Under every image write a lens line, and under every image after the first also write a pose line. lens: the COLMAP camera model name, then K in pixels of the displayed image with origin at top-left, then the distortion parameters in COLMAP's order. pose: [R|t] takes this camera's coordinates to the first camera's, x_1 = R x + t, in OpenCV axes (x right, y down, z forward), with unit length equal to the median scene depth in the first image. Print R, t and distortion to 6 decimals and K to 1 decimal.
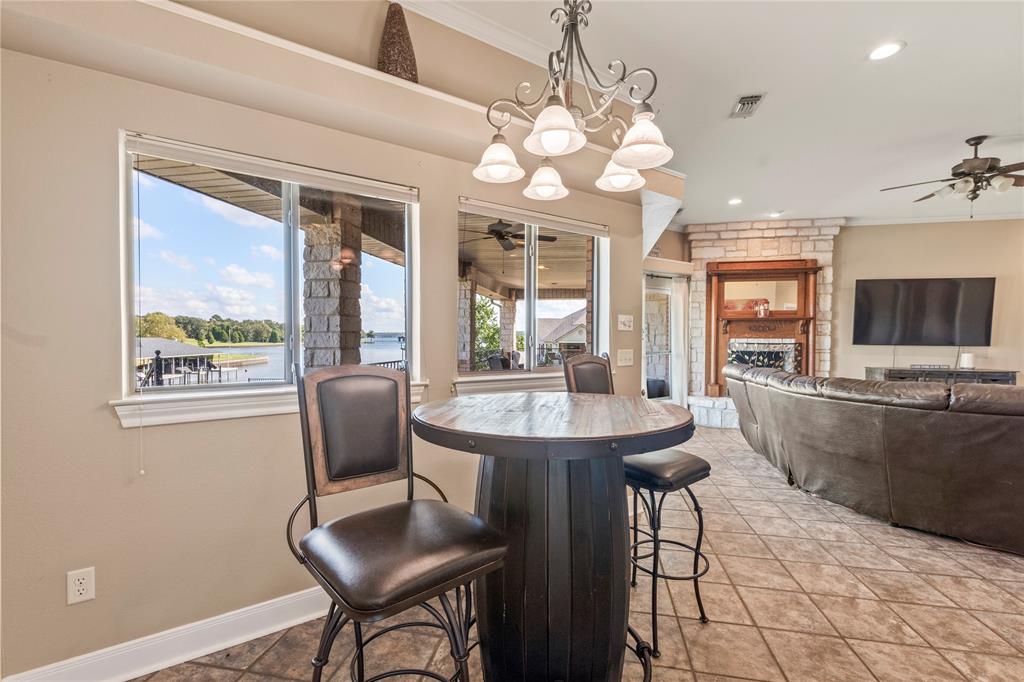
lens RADIAL K [[453.7, 0, 511.5], [0, 453.7, 341.8], [0, 0, 1]] dist [-0.000631, 0.000205]
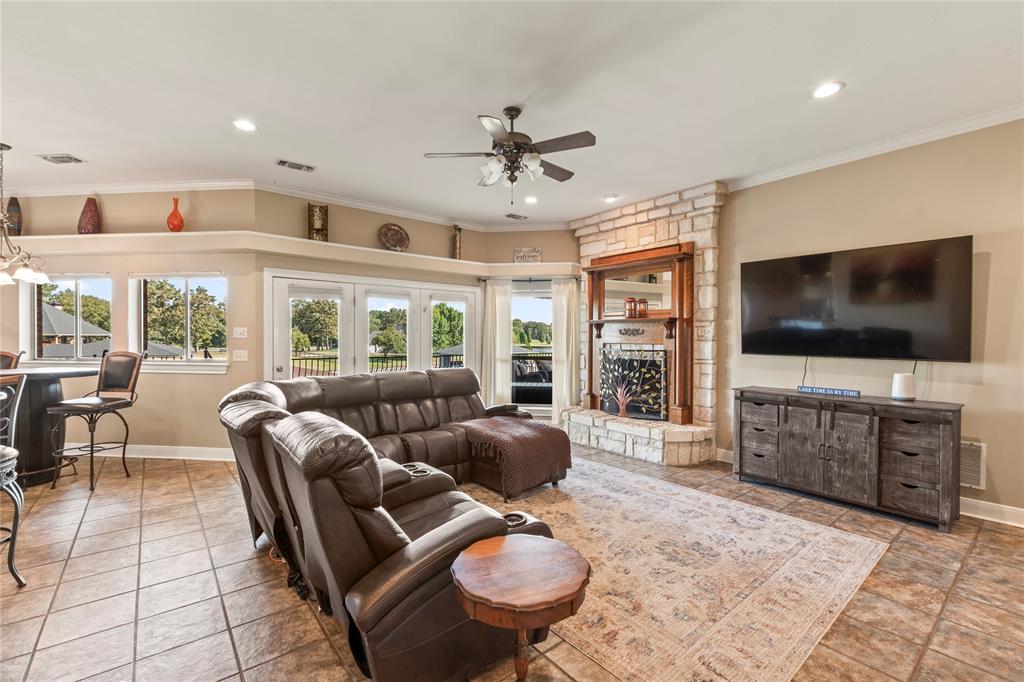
lens RADIAL K [[453.7, 0, 521.6], [0, 453.7, 341.6], [0, 0, 1]] dist [-0.000631, 0.000205]
pose [[0.772727, 0.005888, -0.634712, 0.910749], [-0.008147, 0.999967, -0.000642, -0.009405], [0.634687, 0.005667, 0.772749, 0.217832]]
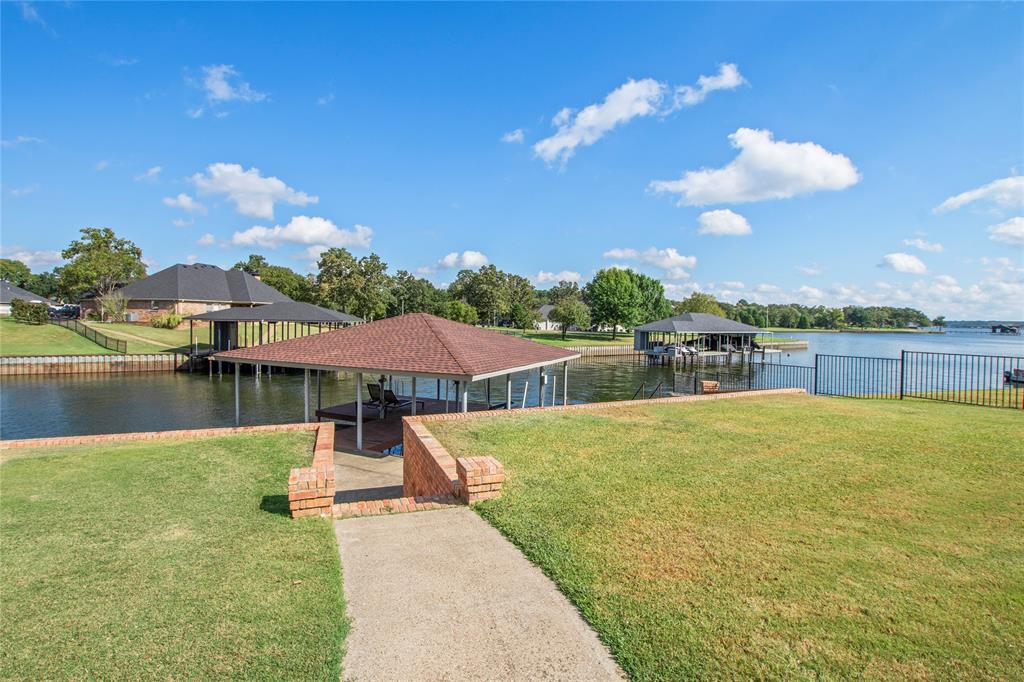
lens RADIAL K [[453.7, 0, 508.9], [0, 453.7, 326.9], [0, 0, 1]] dist [-0.000631, 0.000205]
pose [[0.513203, 0.017021, -0.858098, -1.129760], [-0.026239, 0.999647, 0.004135, 0.199143], [0.857866, 0.020394, 0.513469, 0.951972]]
